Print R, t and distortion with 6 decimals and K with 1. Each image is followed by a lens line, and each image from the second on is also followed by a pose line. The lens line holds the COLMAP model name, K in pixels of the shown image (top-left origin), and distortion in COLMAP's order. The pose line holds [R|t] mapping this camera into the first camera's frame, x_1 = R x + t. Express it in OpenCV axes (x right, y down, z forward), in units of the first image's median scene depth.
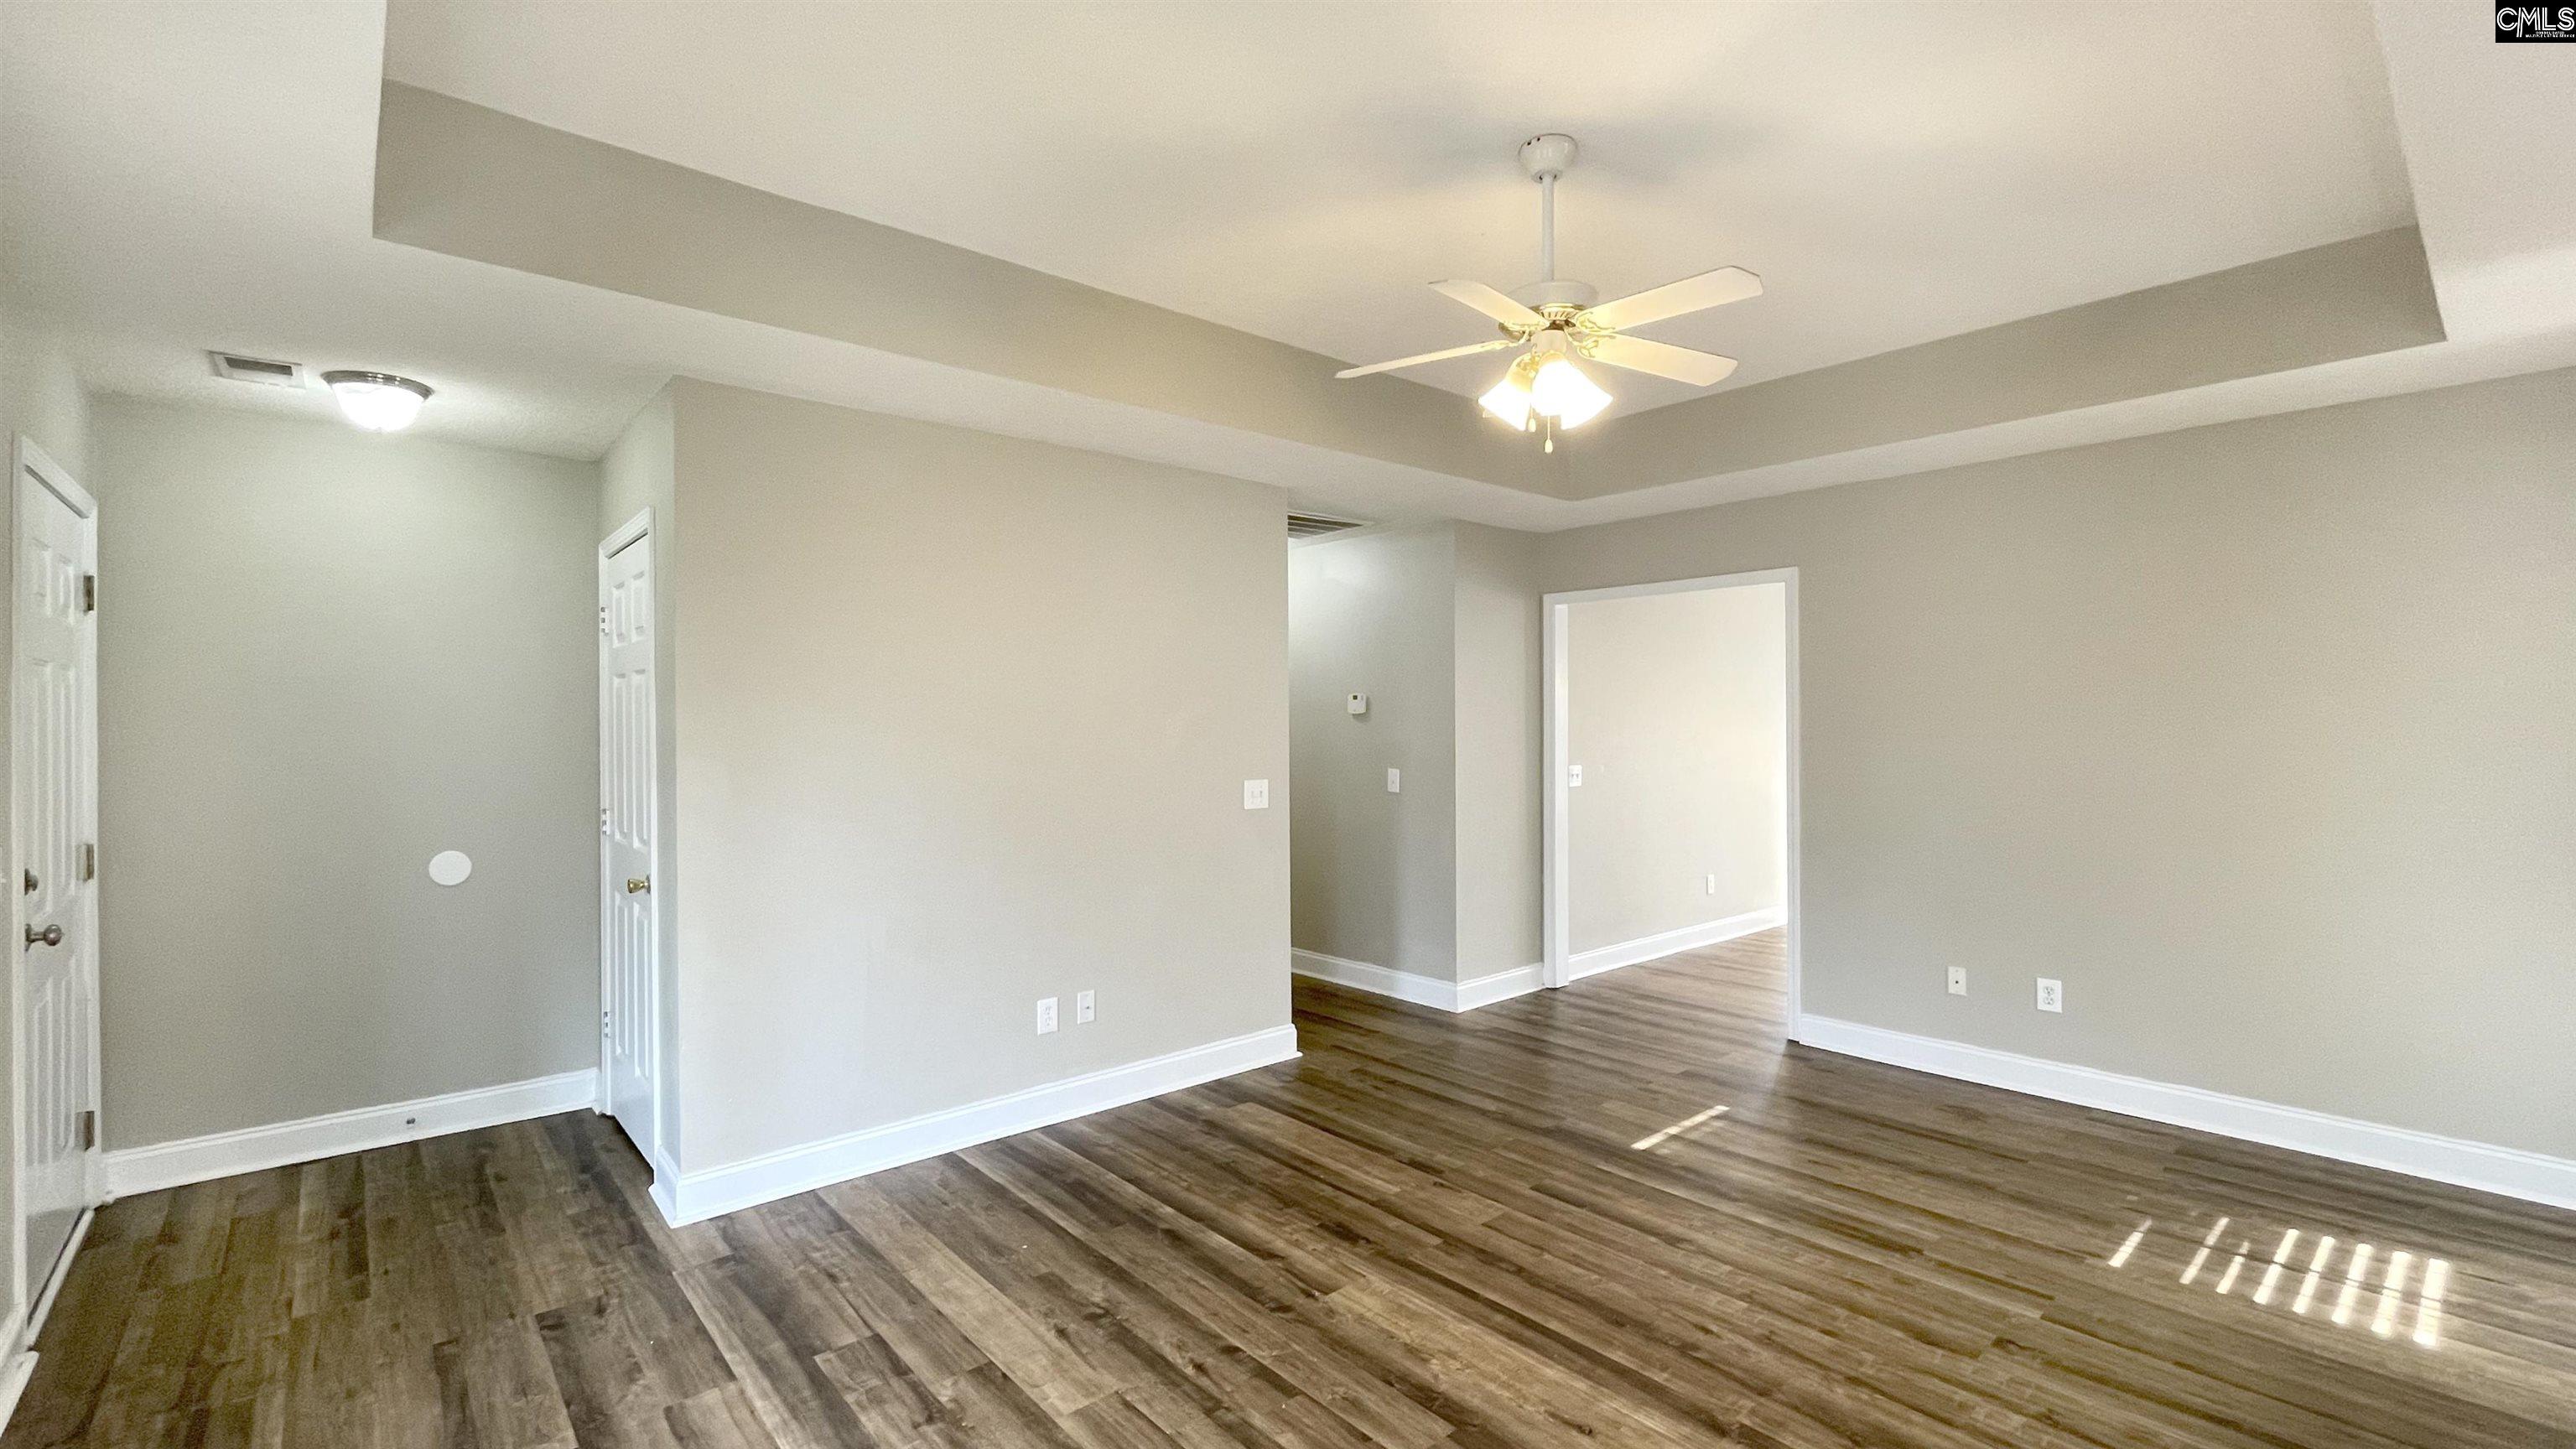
lens RADIAL K [[1080.7, 0, 1283.9], [0, 1080.7, 745.5], [0, 0, 1]] dist [-0.001282, -0.000135]
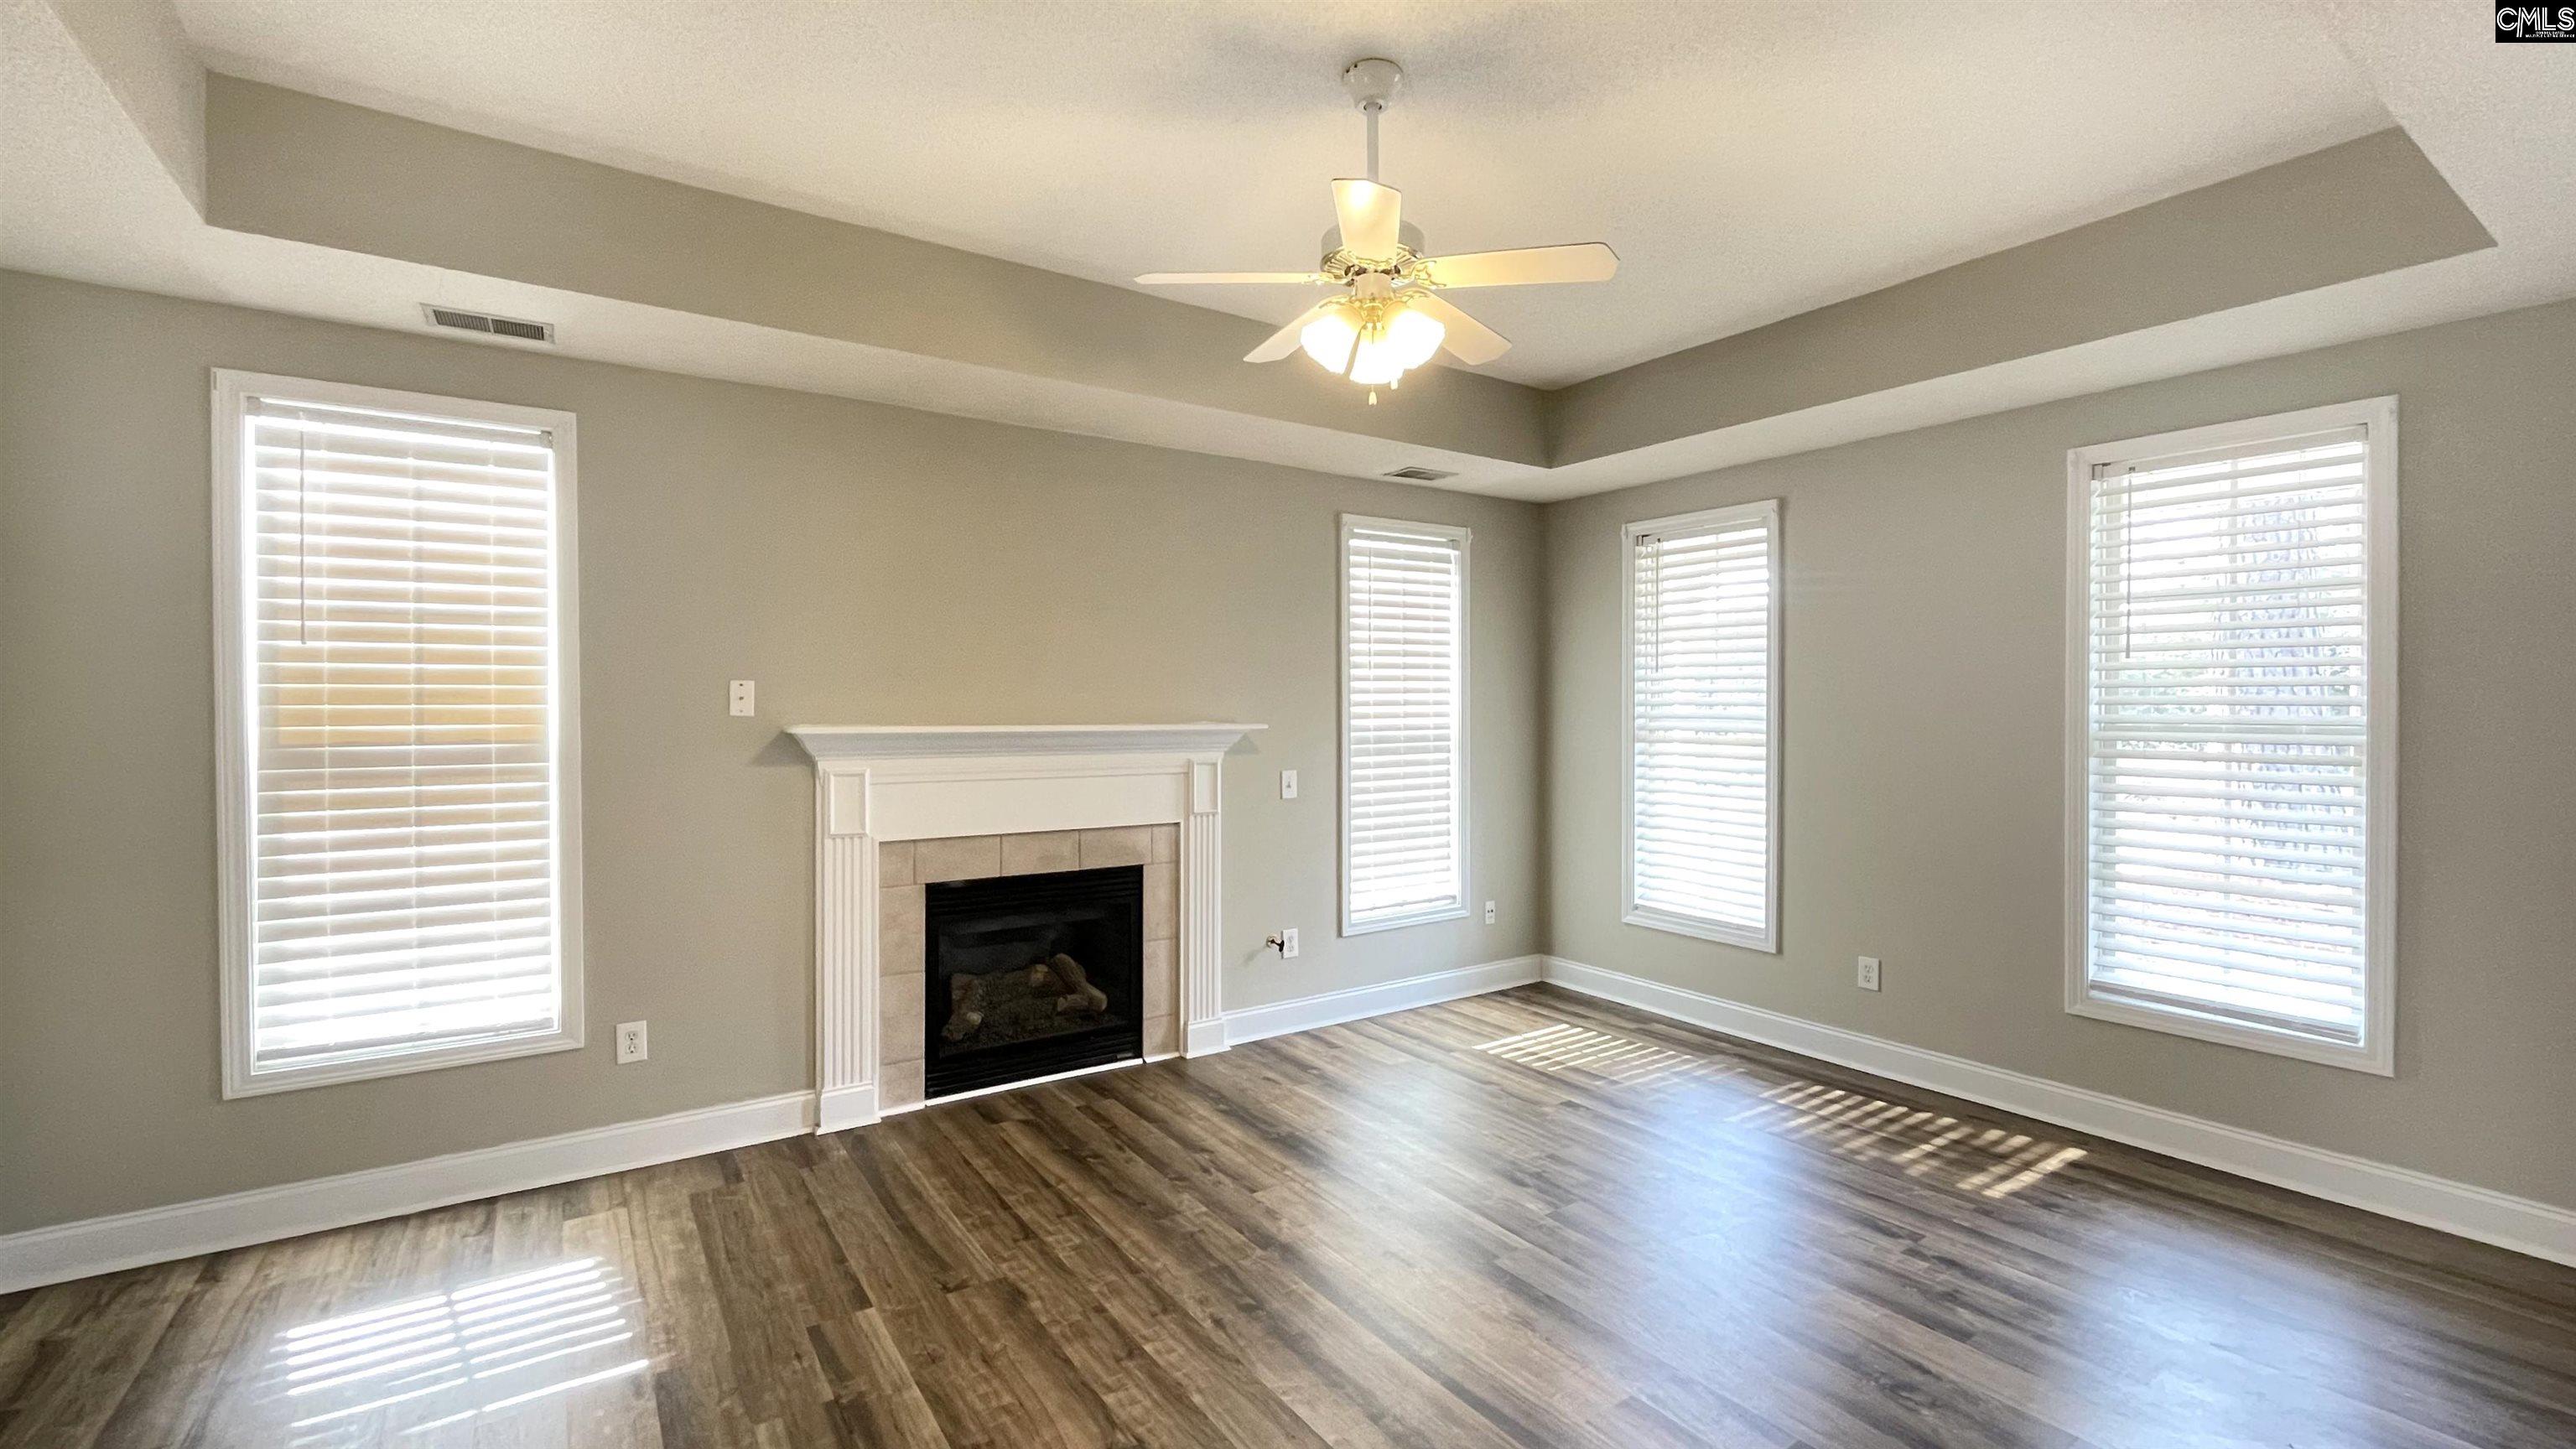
lens RADIAL K [[1104.4, 0, 1269.3], [0, 1104.4, 704.3], [0, 0, 1]] dist [-0.000492, -0.000084]
pose [[-0.992080, 0.004948, 0.125507, 0.182640], [0.006318, 0.999925, 0.010518, -0.020666], [-0.125445, 0.011227, -0.992037, 1.659211]]
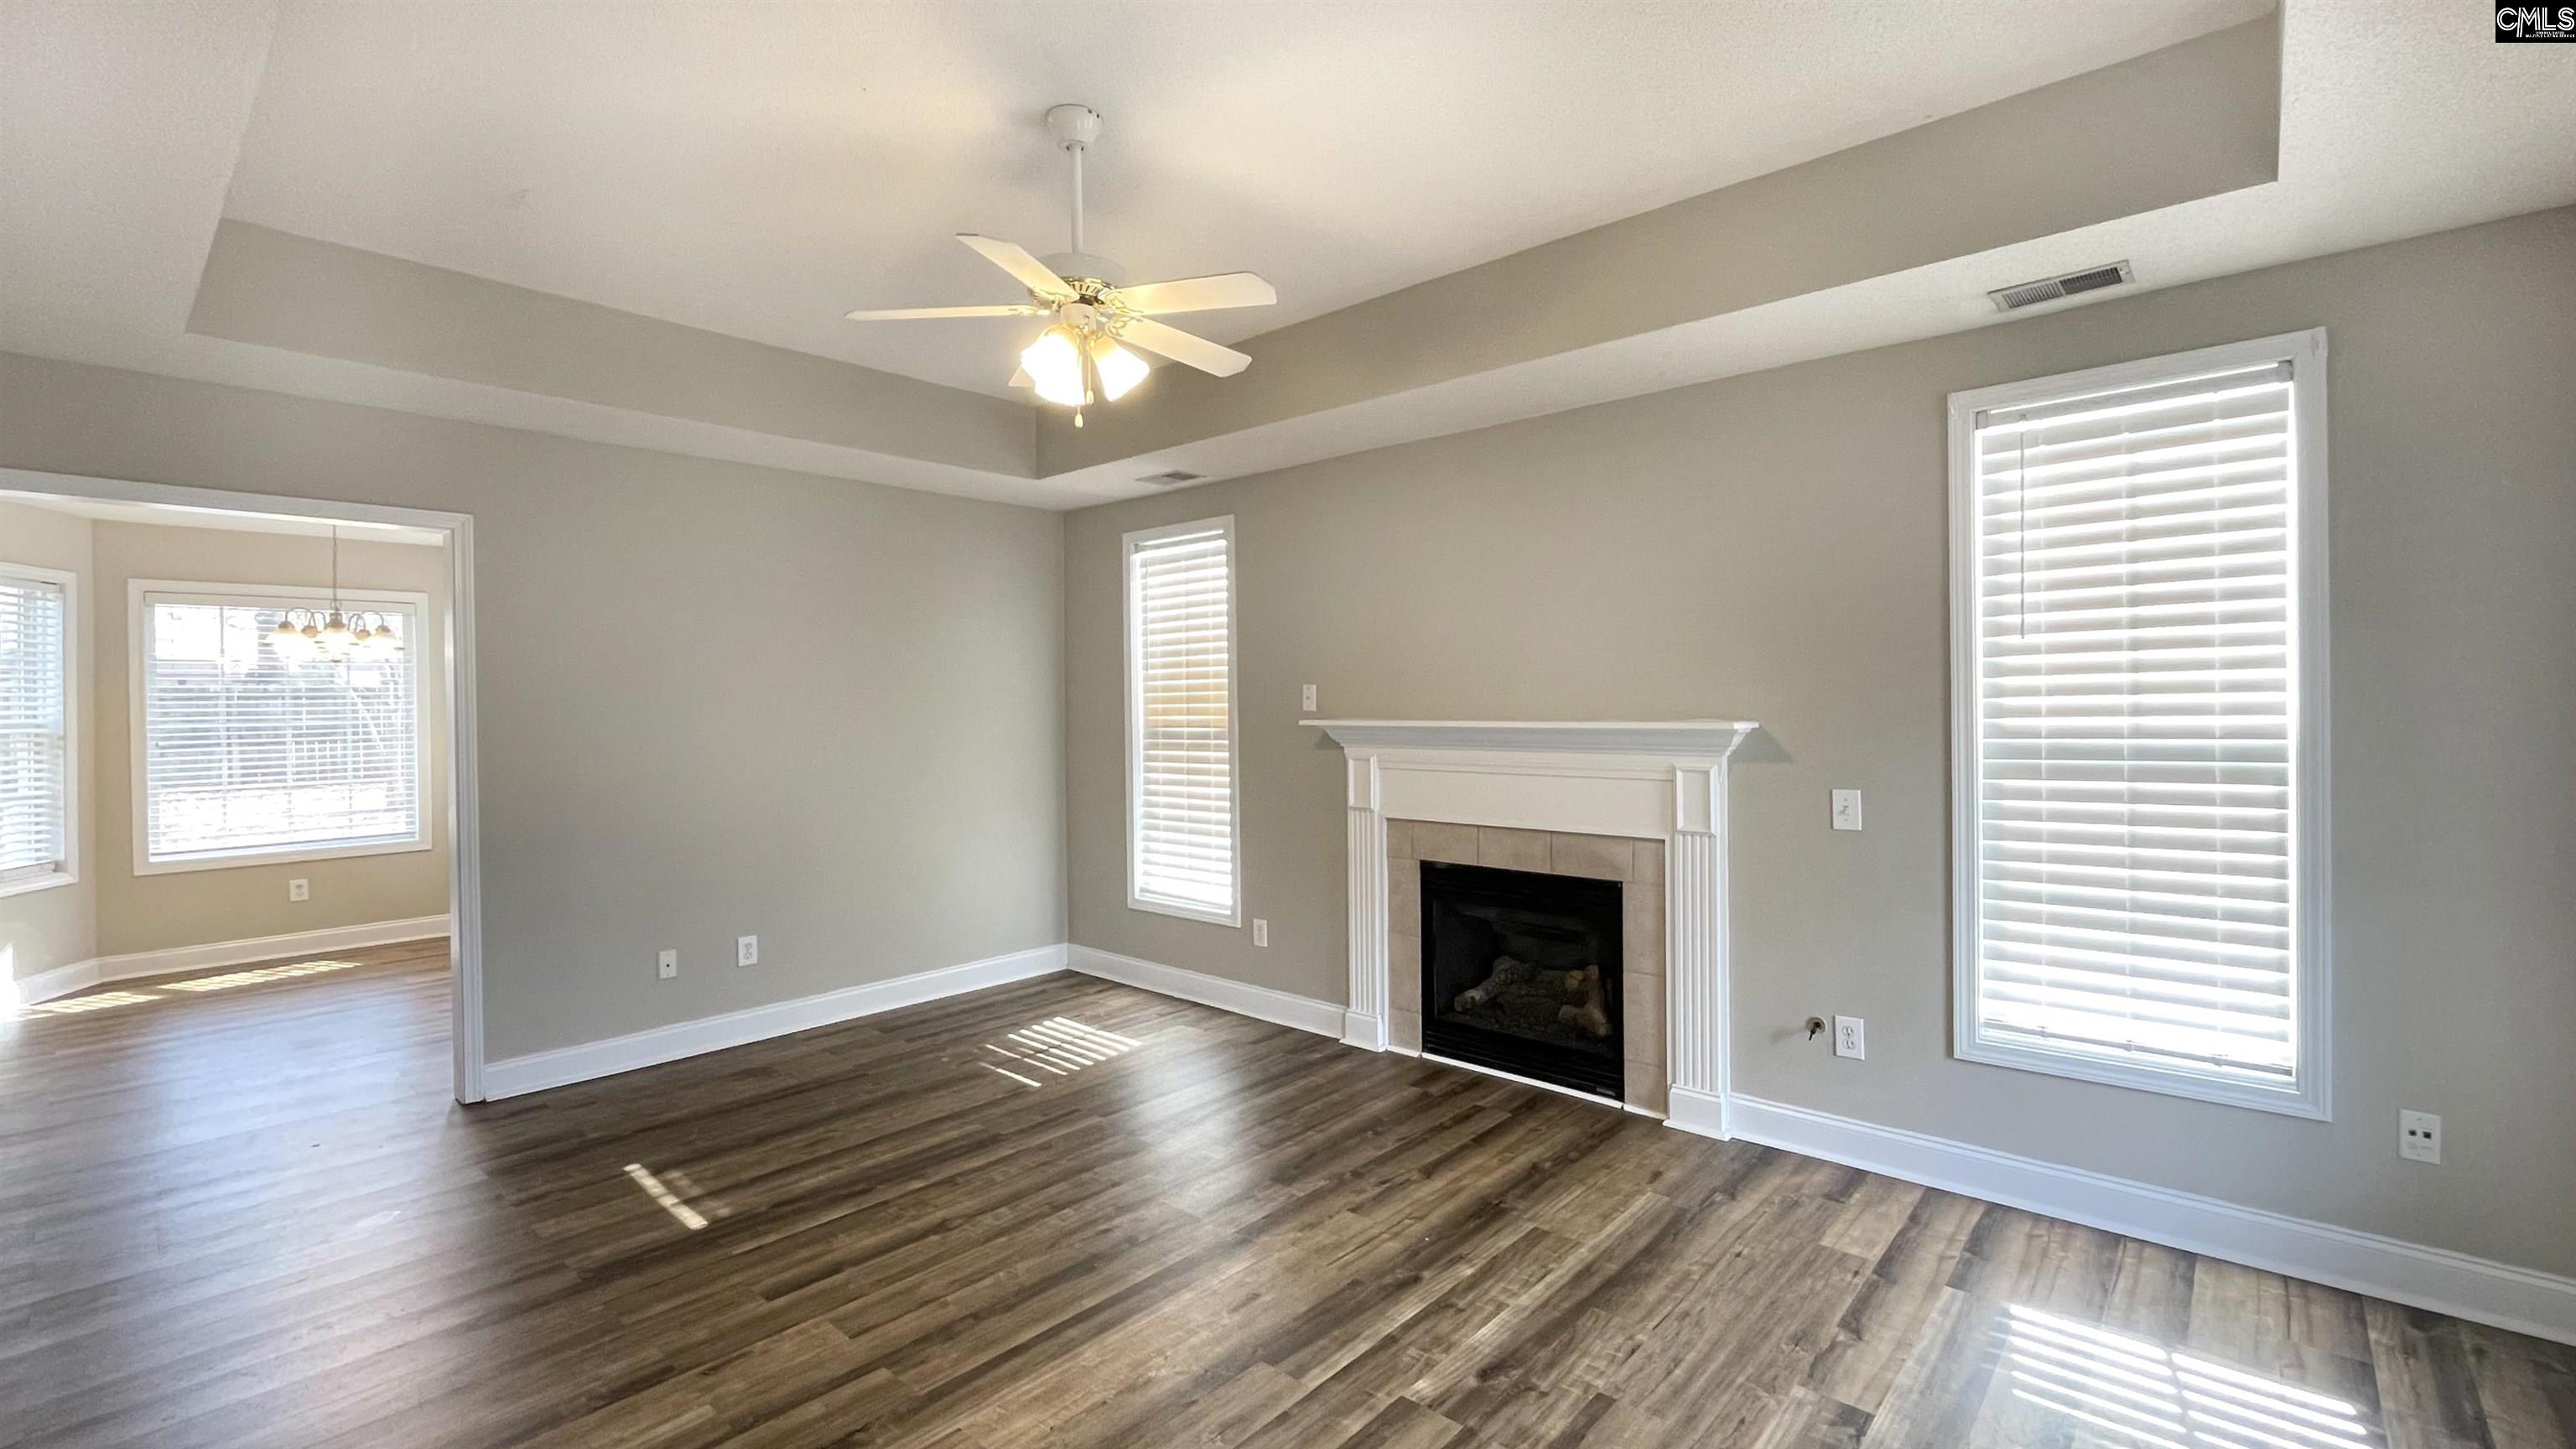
lens RADIAL K [[1104.4, 0, 1269.3], [0, 1104.4, 704.3], [0, 0, 1]] dist [-0.000492, -0.000084]
pose [[-0.104455, 0.000243, 0.994530, -0.672493], [0.031093, 0.999512, 0.003021, -0.015891], [-0.994043, 0.031239, -0.104412, 0.784093]]
